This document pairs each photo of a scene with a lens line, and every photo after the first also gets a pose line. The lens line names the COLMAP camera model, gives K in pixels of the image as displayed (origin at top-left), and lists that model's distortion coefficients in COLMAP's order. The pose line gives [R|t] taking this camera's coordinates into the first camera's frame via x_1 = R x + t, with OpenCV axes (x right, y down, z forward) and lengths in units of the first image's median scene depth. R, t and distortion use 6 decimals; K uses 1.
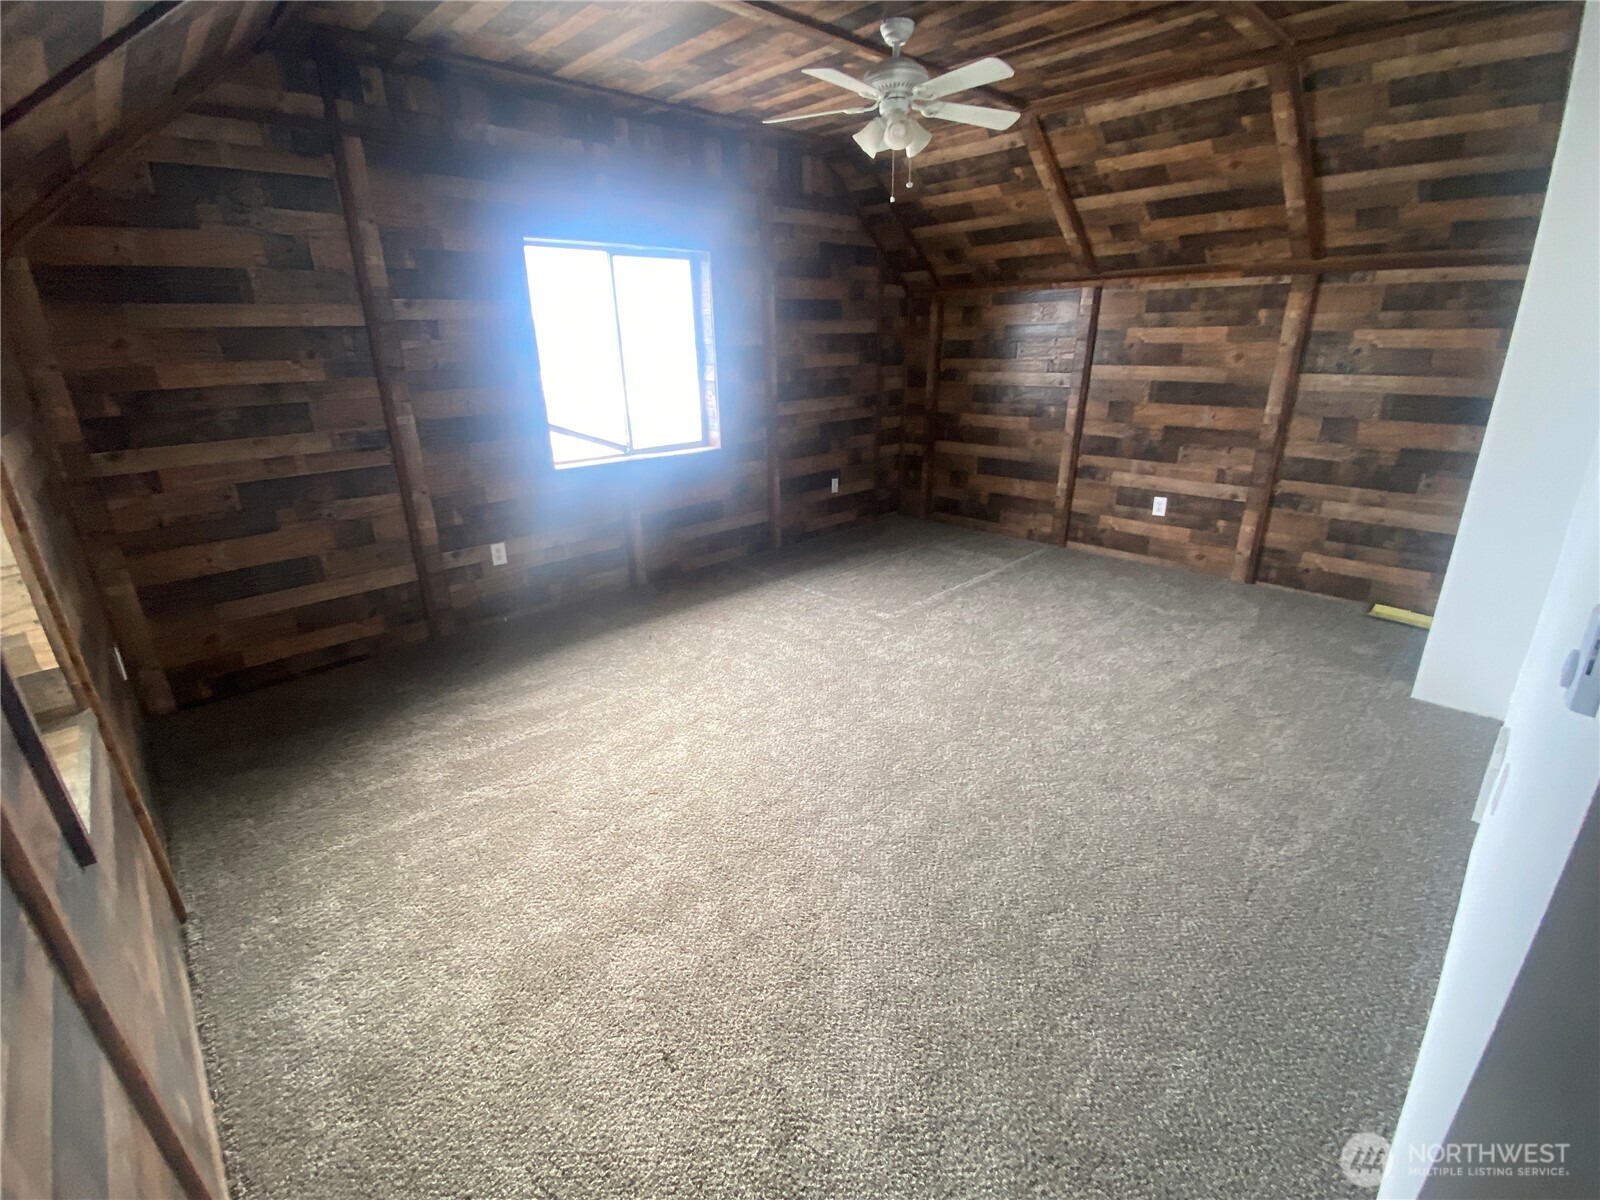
lens RADIAL K [[713.3, 0, 796.1], [0, 713.3, 601.8], [0, 0, 1]] dist [-0.017421, -0.001153]
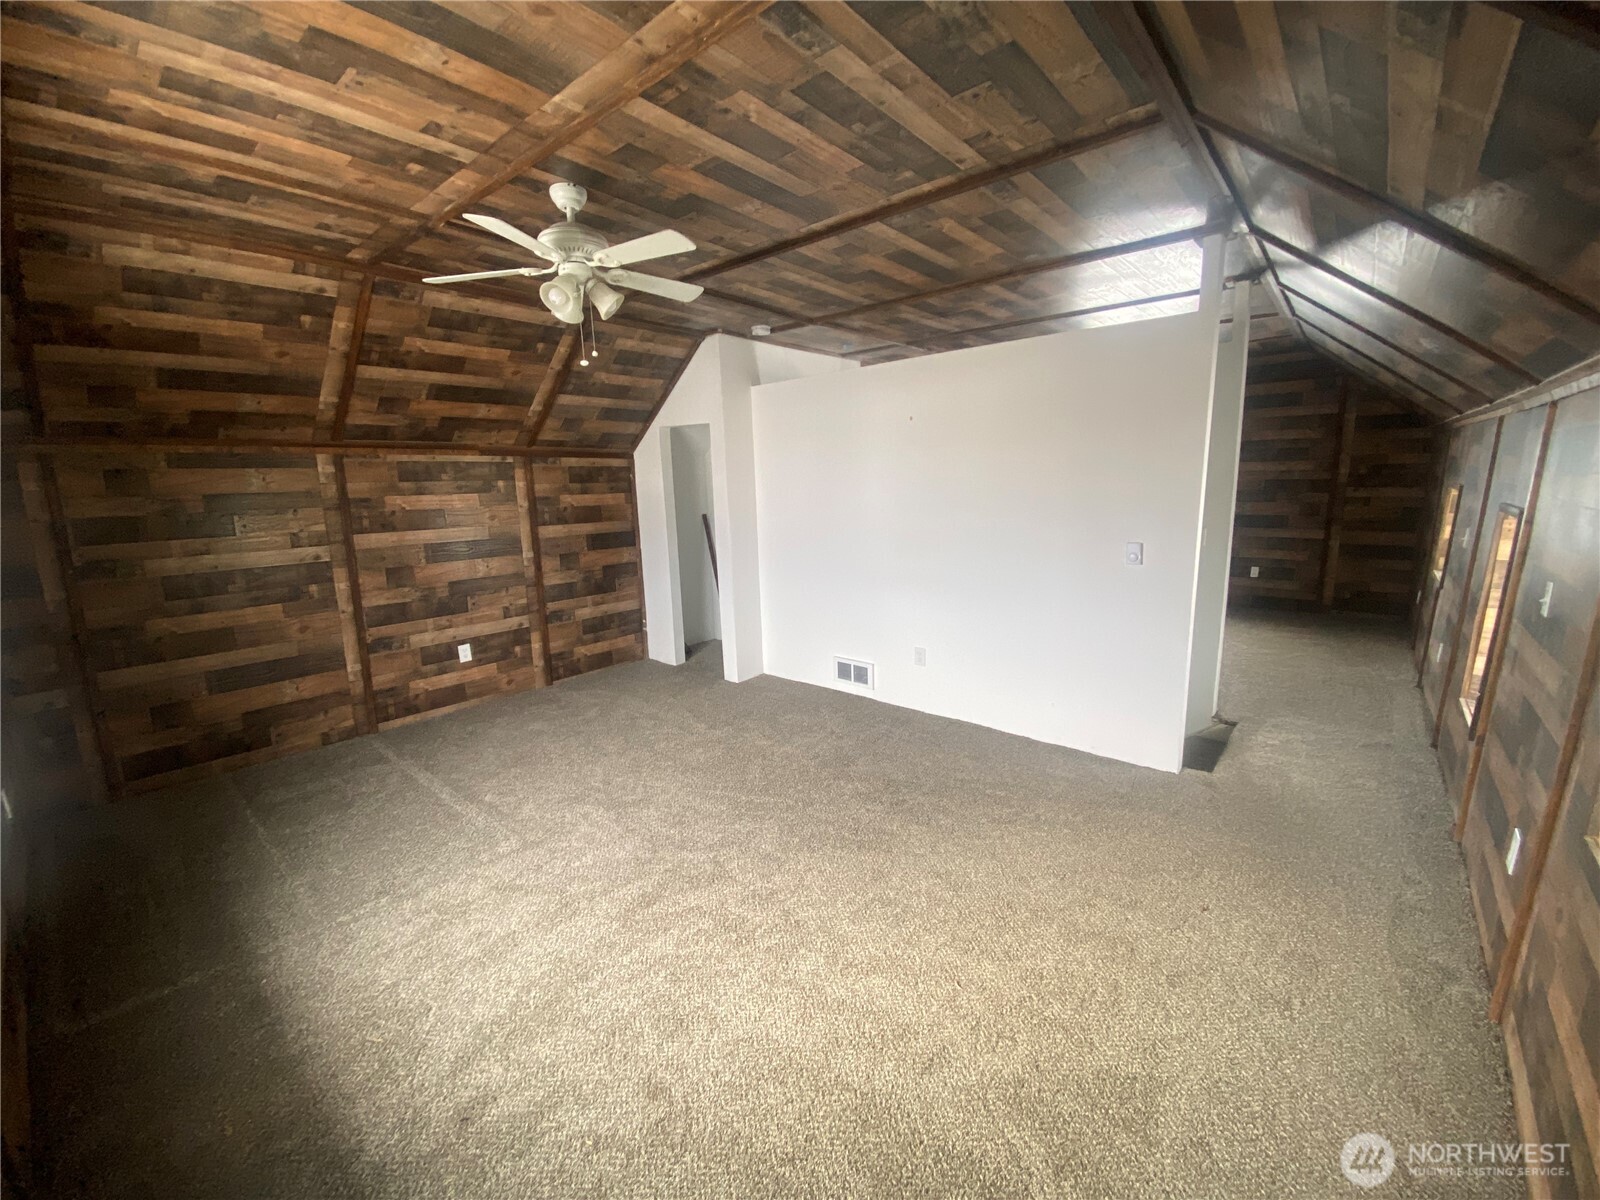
lens RADIAL K [[634.7, 0, 793.8], [0, 634.7, 596.5], [0, 0, 1]] dist [-0.004980, -0.000588]
pose [[-0.099543, -0.155314, 0.982837, -0.496930], [0.364722, 0.913302, 0.181265, -0.218318], [-0.925780, 0.376506, -0.034266, 0.575637]]
